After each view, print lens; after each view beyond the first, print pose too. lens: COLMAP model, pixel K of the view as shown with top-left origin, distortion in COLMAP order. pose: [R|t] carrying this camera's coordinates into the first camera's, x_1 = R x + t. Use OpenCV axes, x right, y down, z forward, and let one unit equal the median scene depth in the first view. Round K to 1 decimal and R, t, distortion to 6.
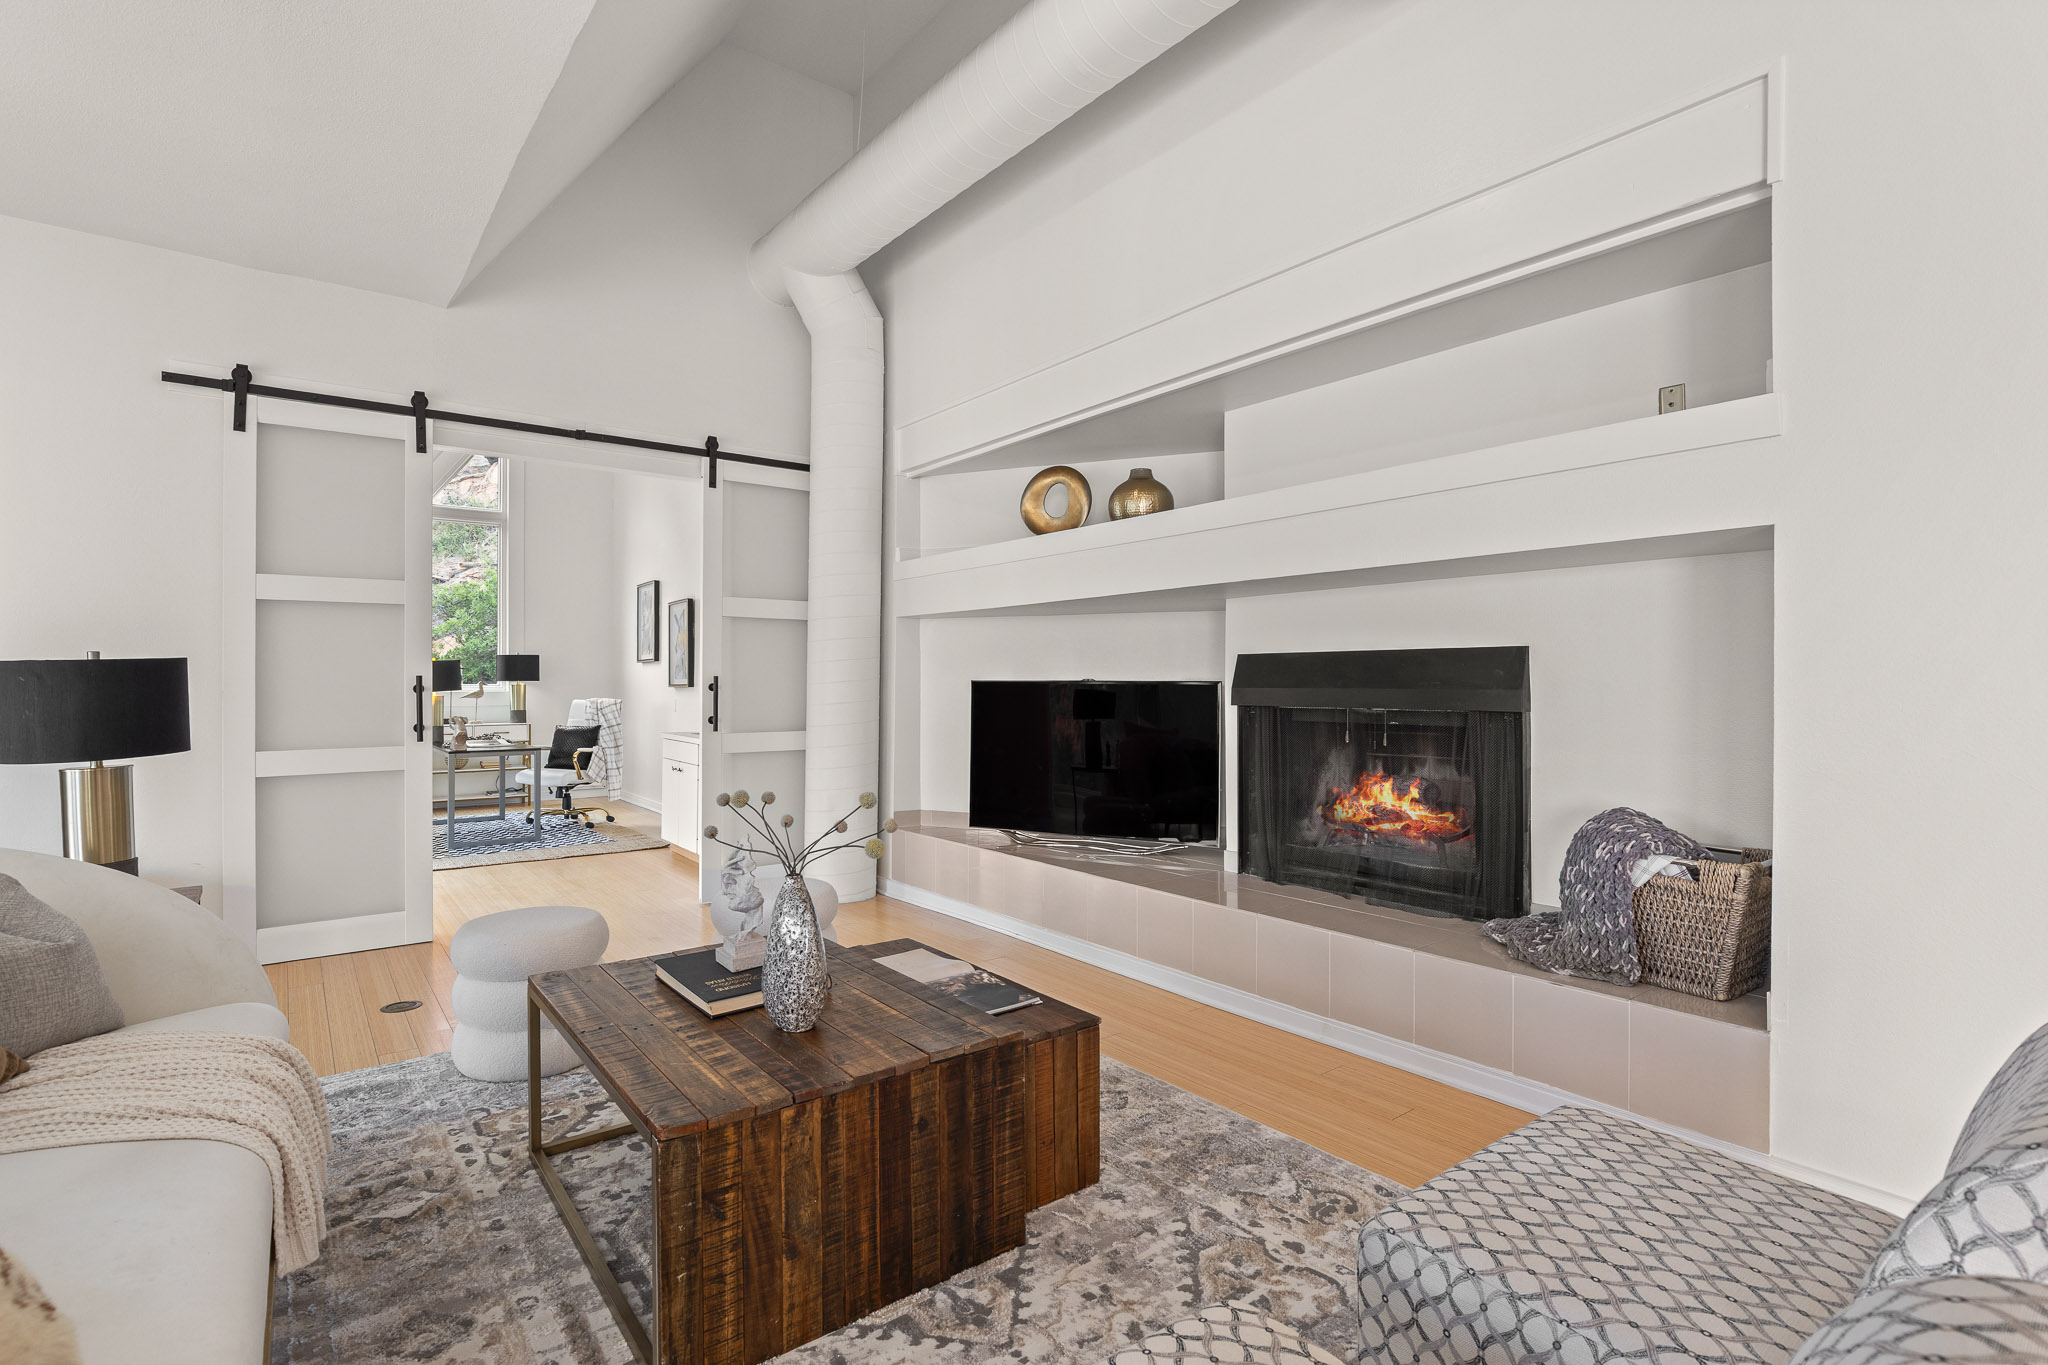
lens RADIAL K [[947.8, 0, 1023.7], [0, 947.8, 692.7], [0, 0, 1]] dist [-0.013072, 0.000297]
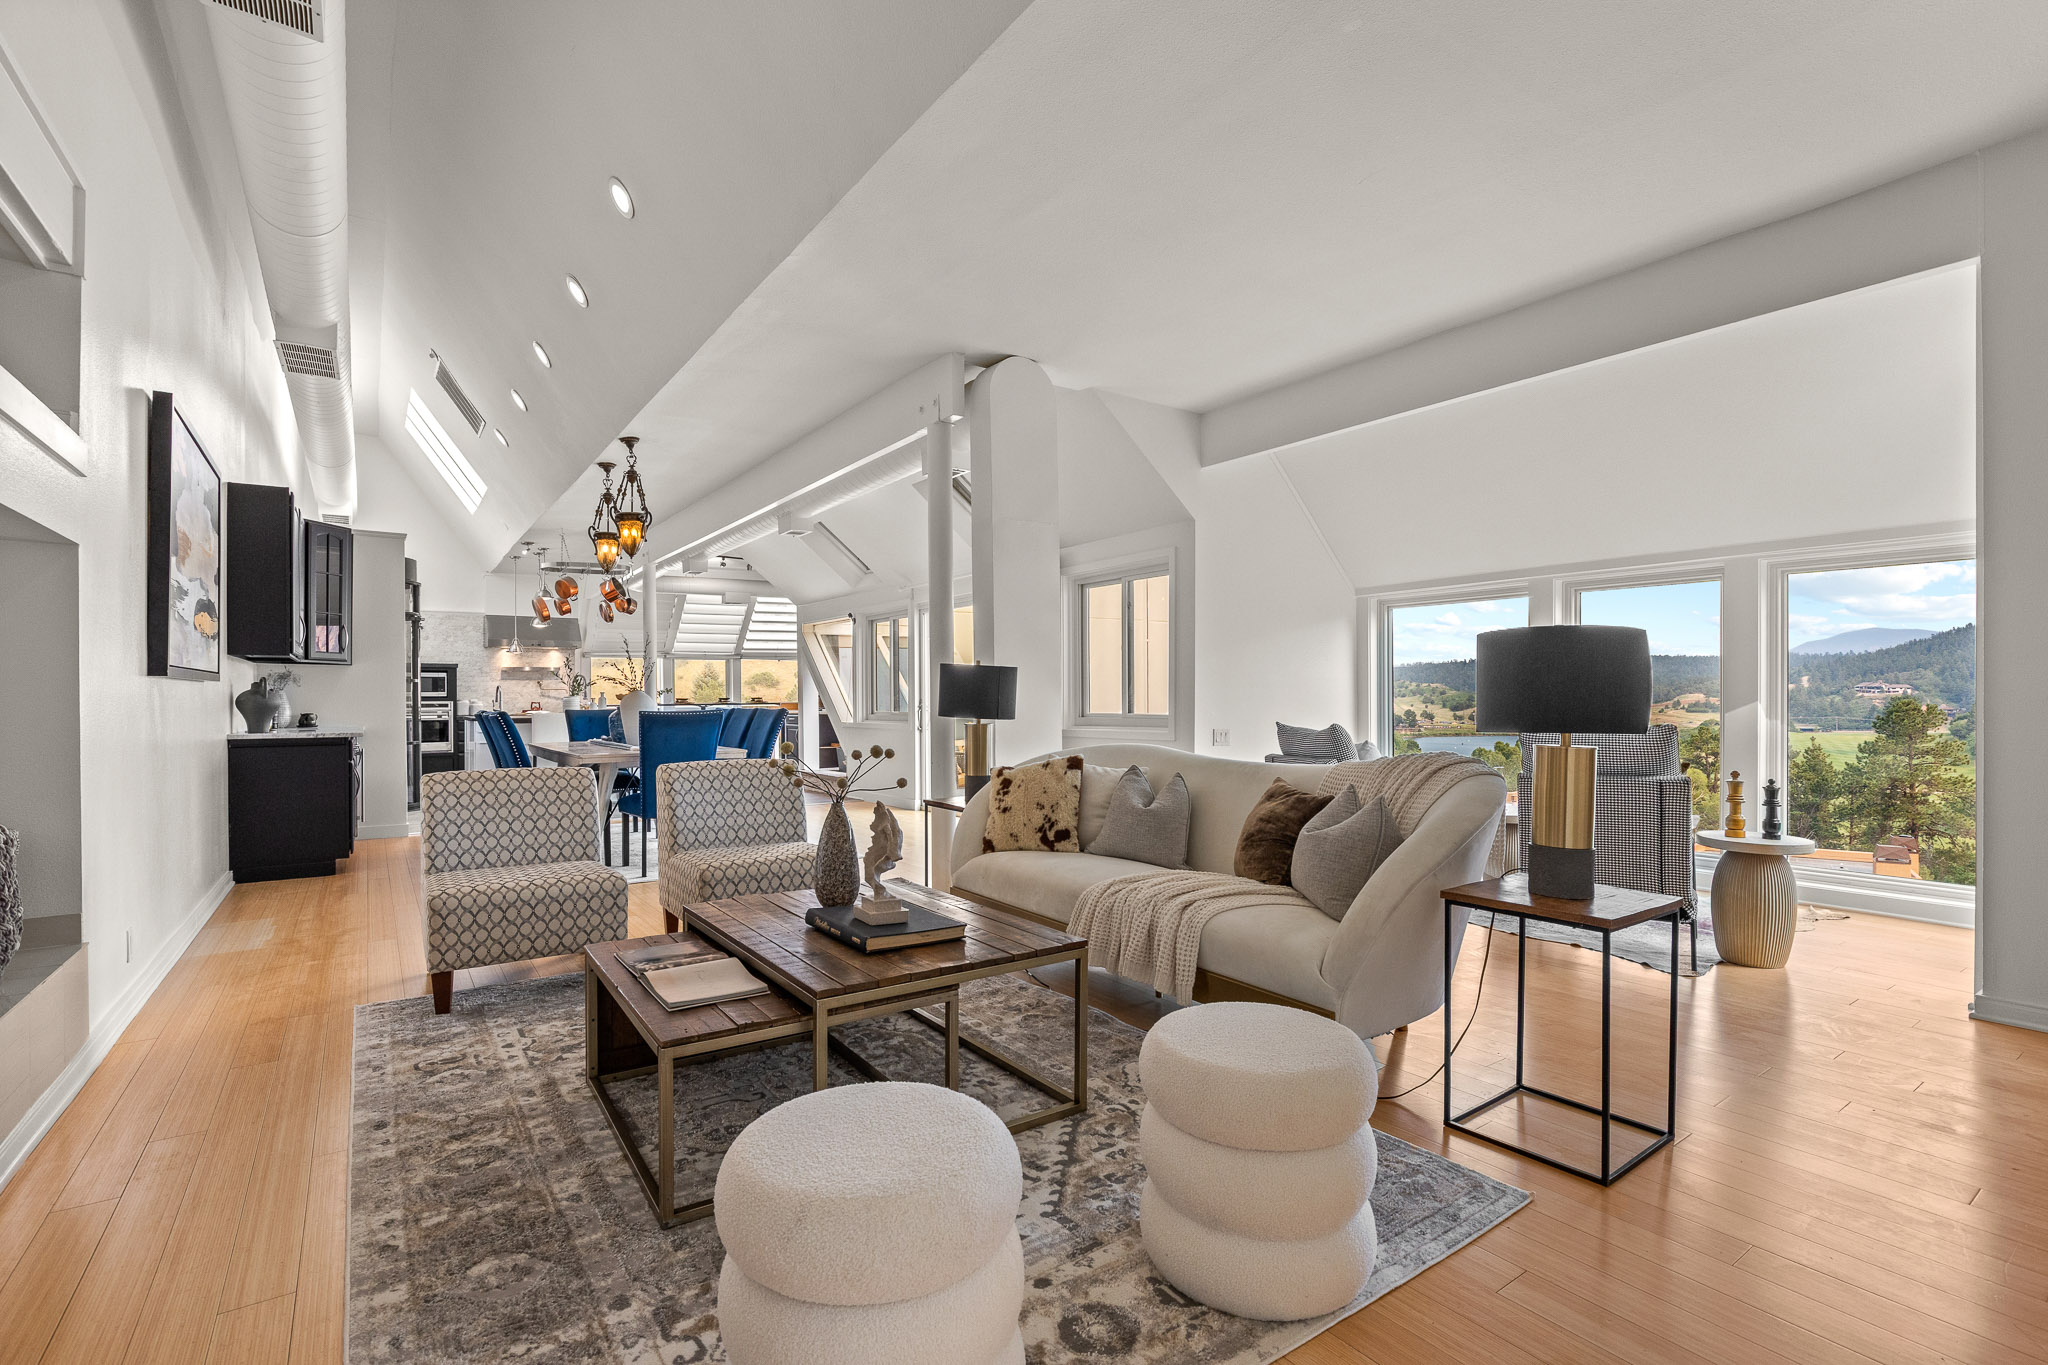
lens RADIAL K [[947.8, 0, 1023.7], [0, 947.8, 692.7], [0, 0, 1]] dist [-0.013072, 0.000297]
pose [[-0.998214, 0.002412, 0.059687, -0.260708], [0.002381, 0.999997, -0.000602, 0.014313], [-0.059688, -0.000459, -0.998217, 1.034586]]
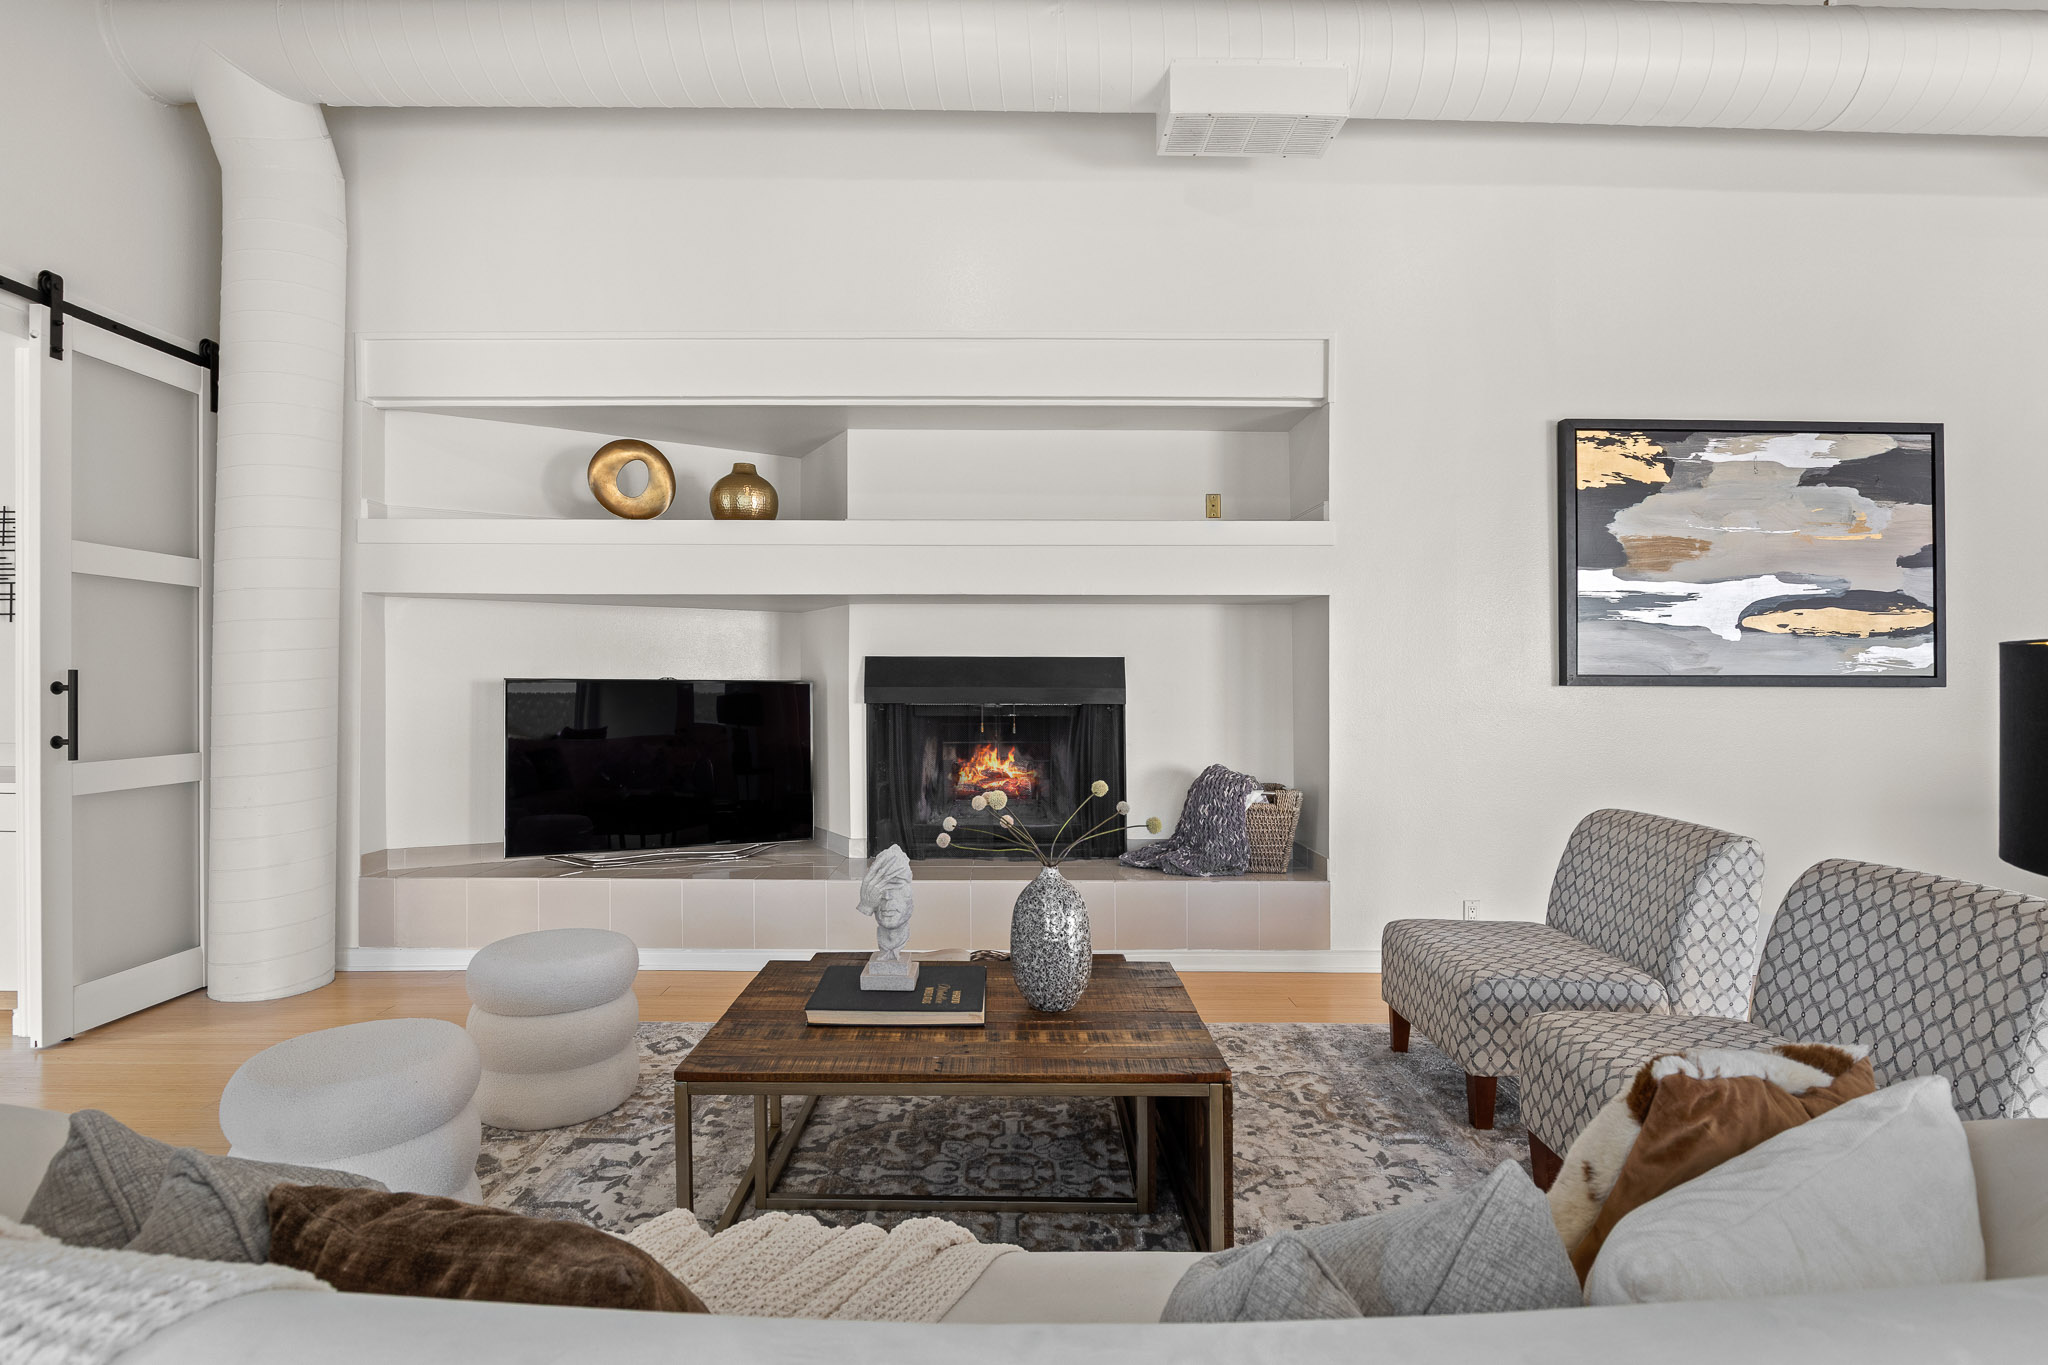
lens RADIAL K [[972.1, 0, 1021.7], [0, 972.1, 692.4], [0, 0, 1]] dist [-0.009543, 0.000202]
pose [[0.622218, -0.006426, 0.782818, -0.478603], [0.005084, 0.999978, 0.004168, -0.002594], [-0.782828, 0.001387, 0.622237, 0.149491]]
